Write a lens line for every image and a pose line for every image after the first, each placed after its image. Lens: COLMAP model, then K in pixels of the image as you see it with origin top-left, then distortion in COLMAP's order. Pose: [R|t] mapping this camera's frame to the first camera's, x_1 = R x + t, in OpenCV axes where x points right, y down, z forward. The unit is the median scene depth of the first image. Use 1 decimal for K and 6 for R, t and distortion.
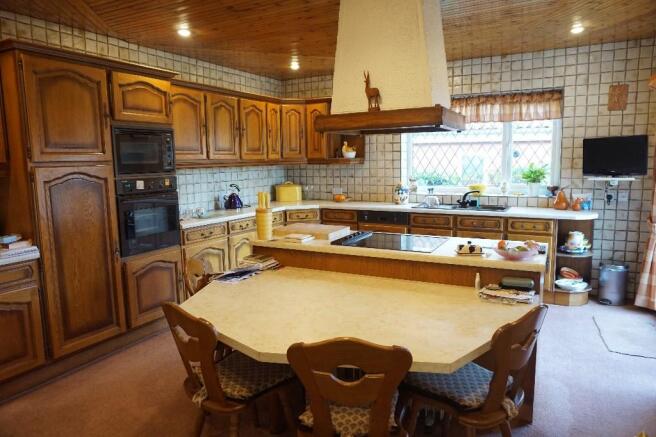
lens RADIAL K [[457.3, 0, 327.6], [0, 457.3, 218.6], [0, 0, 1]] dist [-0.000221, 0.002173]
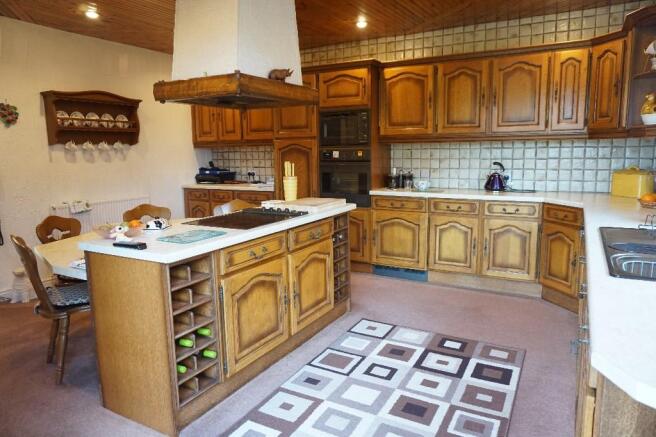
lens RADIAL K [[457.3, 0, 327.2], [0, 457.3, 218.4], [0, 0, 1]] dist [-0.000221, 0.002173]
pose [[-0.024159, 0.156909, -0.987317, 0.760074], [-0.120034, 0.980006, 0.158685, -0.081382], [0.992476, 0.122346, -0.004842, 0.820770]]
